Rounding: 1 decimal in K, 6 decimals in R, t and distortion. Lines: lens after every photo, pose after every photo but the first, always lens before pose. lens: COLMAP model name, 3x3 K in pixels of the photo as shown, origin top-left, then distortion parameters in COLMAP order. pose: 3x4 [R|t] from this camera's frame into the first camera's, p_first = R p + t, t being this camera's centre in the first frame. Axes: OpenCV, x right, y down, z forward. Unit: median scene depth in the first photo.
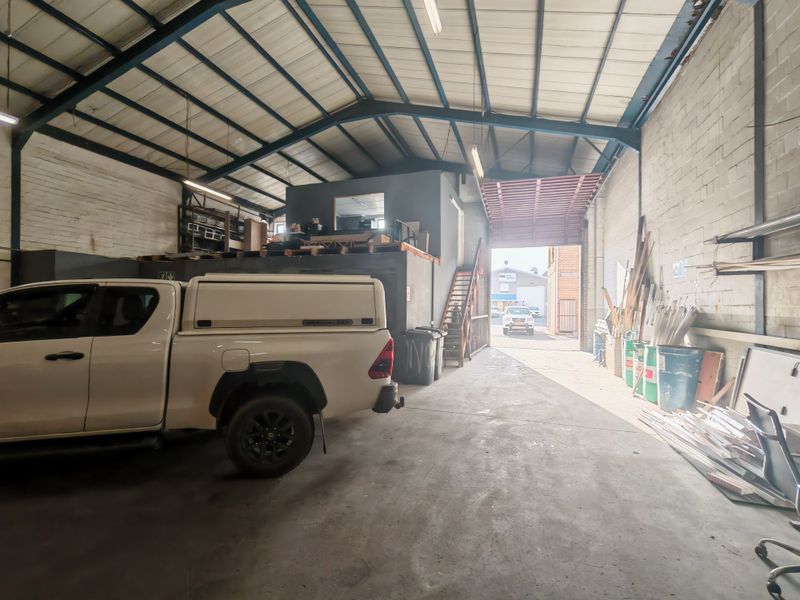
lens RADIAL K [[373.2, 0, 400.2], [0, 373.2, 302.3], [0, 0, 1]] dist [0.000439, 0.000019]
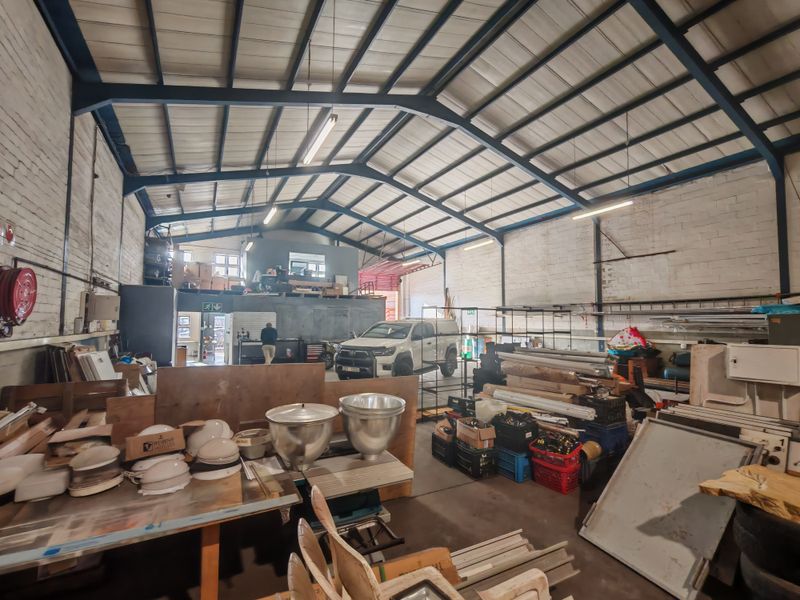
lens RADIAL K [[373.2, 0, 400.2], [0, 373.2, 302.3], [0, 0, 1]] dist [0.000439, 0.000019]
pose [[0.692061, 0.031466, 0.721152, -0.751568], [-0.006232, 0.999273, -0.037621, -0.024864], [-0.721812, 0.021542, 0.691754, -0.266794]]
